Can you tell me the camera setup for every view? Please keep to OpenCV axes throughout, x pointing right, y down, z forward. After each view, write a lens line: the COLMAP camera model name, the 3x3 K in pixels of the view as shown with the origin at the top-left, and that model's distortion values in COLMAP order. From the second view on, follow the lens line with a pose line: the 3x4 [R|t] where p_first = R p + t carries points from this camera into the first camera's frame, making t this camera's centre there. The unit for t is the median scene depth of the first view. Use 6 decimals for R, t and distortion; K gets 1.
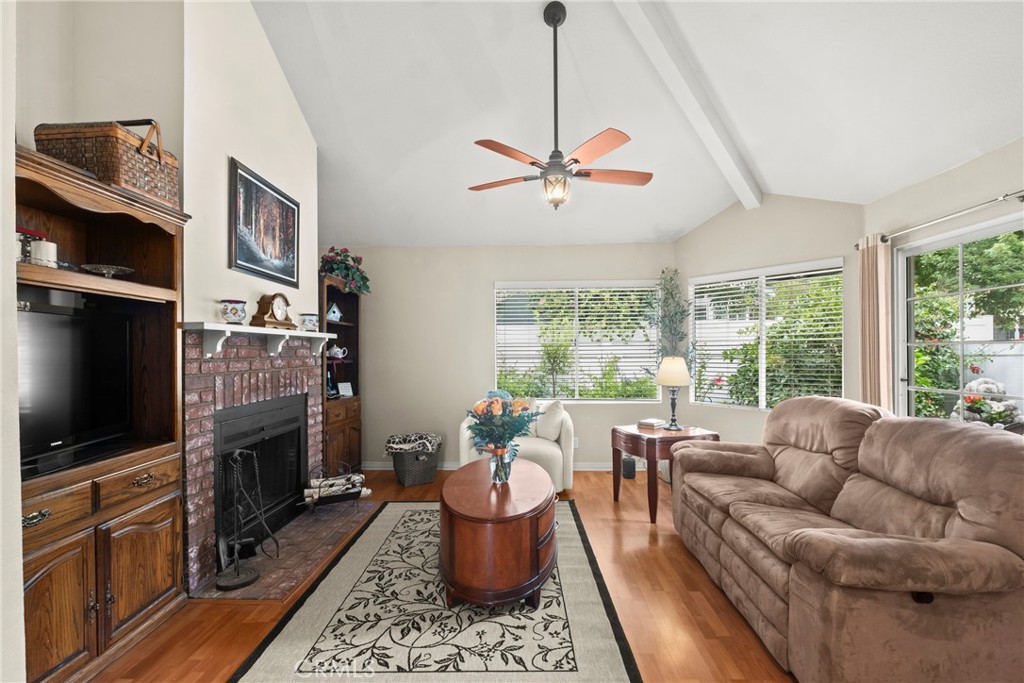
lens RADIAL K [[452.8, 0, 515.9], [0, 452.8, 352.6], [0, 0, 1]] dist [0.005907, -0.004994]
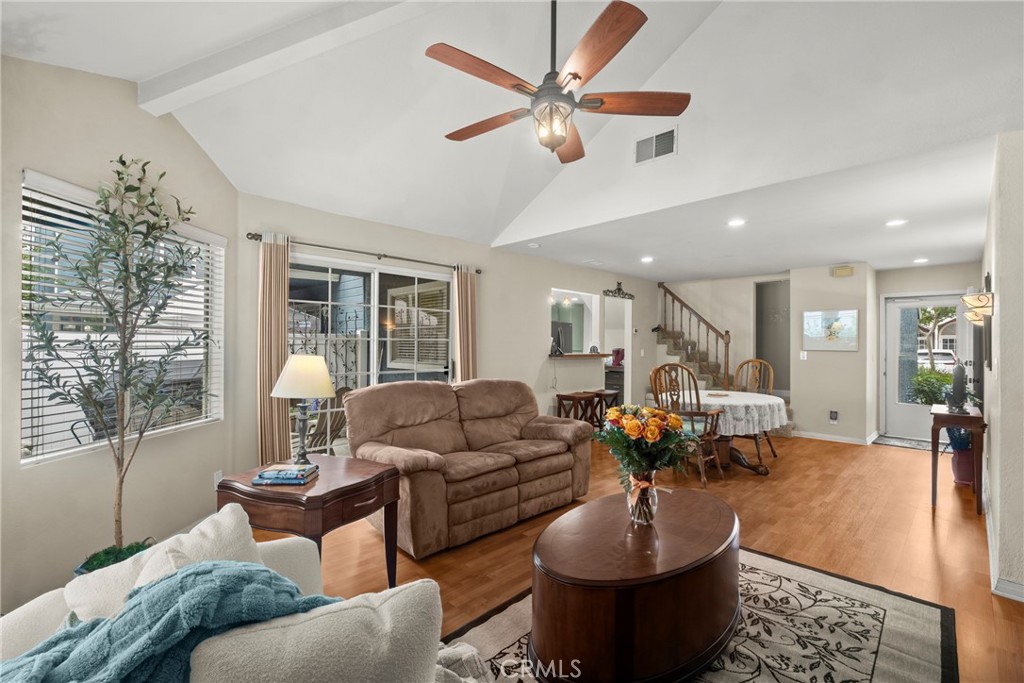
lens RADIAL K [[452.8, 0, 510.6], [0, 452.8, 341.4], [0, 0, 1]] dist [0.005907, -0.004994]
pose [[-0.724180, 0.003655, 0.689602, -0.428072], [-0.003985, 0.999947, -0.009484, -0.002503], [-0.689600, -0.009616, -0.724127, 1.851872]]
